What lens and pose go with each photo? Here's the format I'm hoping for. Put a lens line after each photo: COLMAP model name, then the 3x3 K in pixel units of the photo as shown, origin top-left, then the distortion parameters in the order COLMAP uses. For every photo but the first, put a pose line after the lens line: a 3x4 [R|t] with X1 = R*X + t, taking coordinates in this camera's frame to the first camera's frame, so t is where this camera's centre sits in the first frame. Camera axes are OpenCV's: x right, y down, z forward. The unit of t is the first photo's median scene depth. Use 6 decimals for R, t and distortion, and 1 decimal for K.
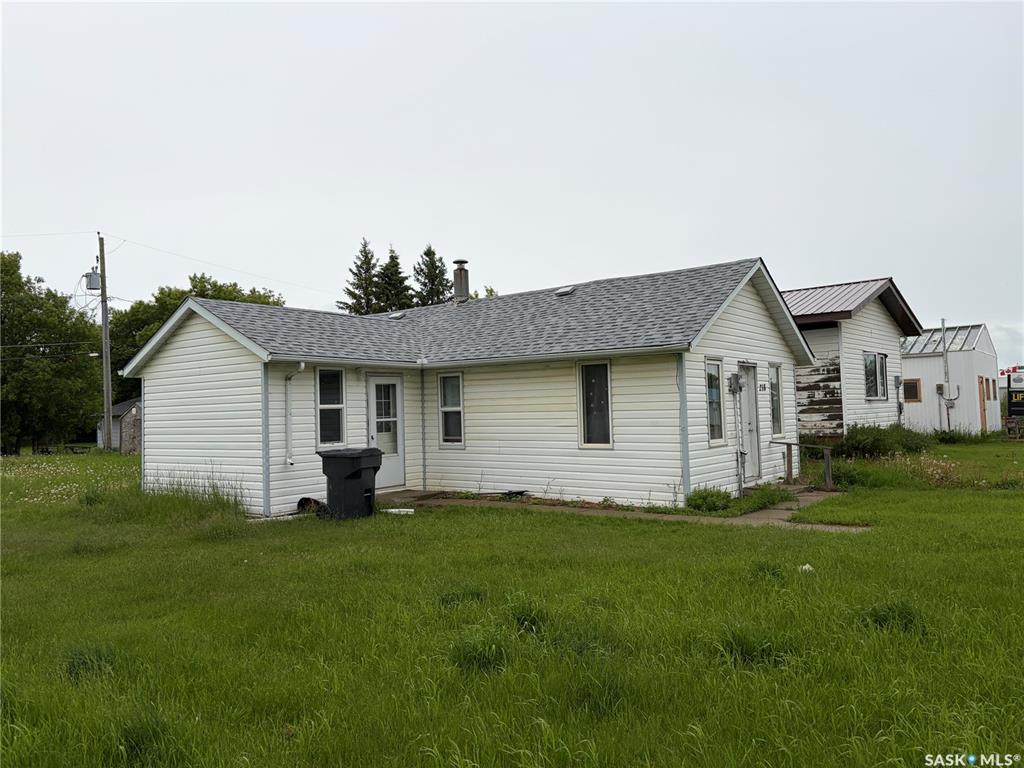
lens RADIAL K [[769.1, 0, 512.0], [0, 769.1, 384.0], [0, 0, 1]] dist [0.096433, -0.109689]
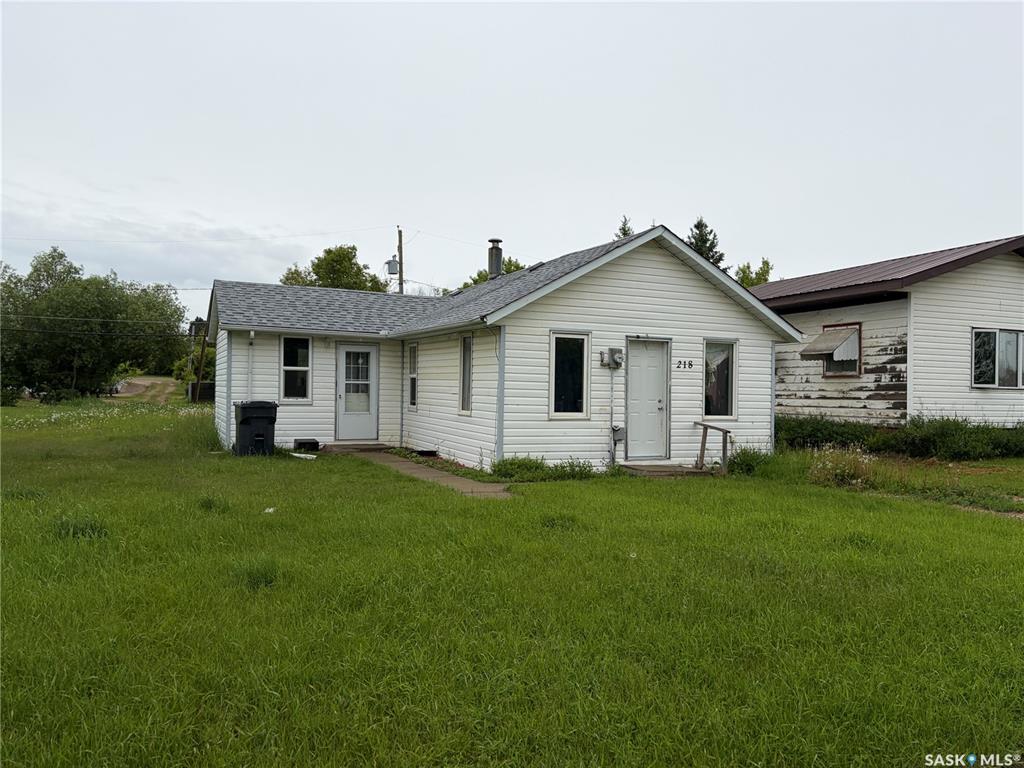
lens RADIAL K [[769.1, 0, 512.0], [0, 769.1, 384.0], [0, 0, 1]] dist [0.096433, -0.109689]
pose [[0.884259, 0.041766, -0.465125, 0.436935], [-0.027465, 0.998920, 0.037483, -0.000910], [0.466188, -0.020370, 0.884451, 0.054820]]
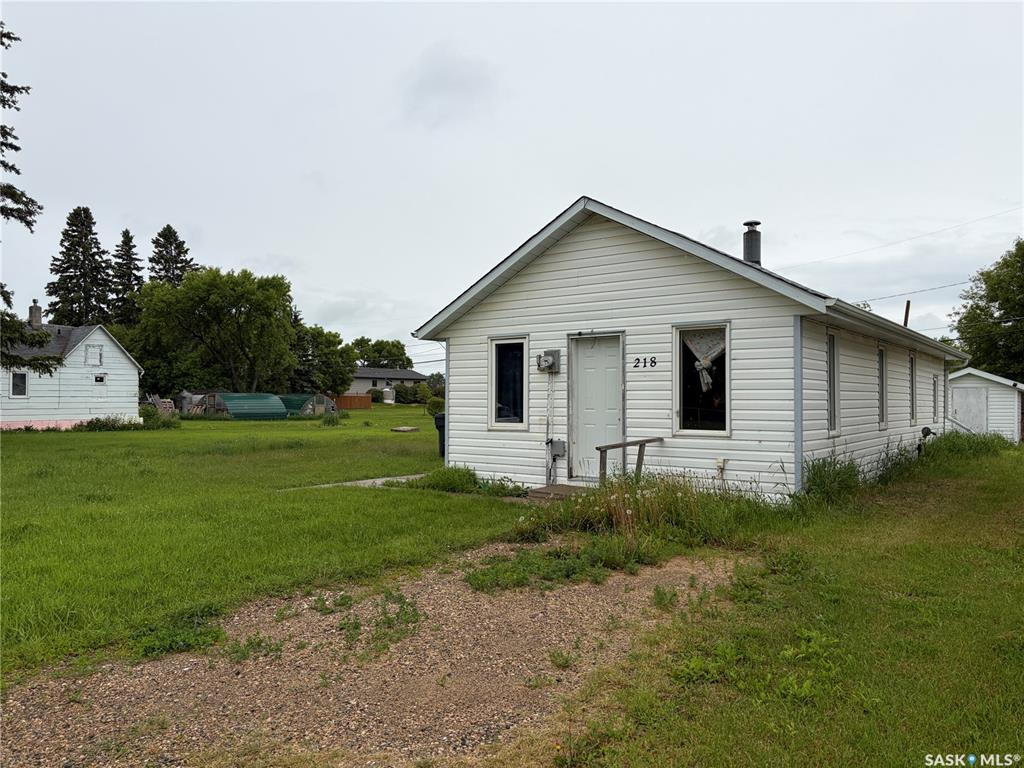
lens RADIAL K [[769.1, 0, 512.0], [0, 769.1, 384.0], [0, 0, 1]] dist [0.096433, -0.109689]
pose [[0.015776, 0.007530, -0.999847, 0.792149], [0.035528, 0.999336, 0.008087, 0.010961], [0.999244, -0.035650, 0.015498, 0.655021]]
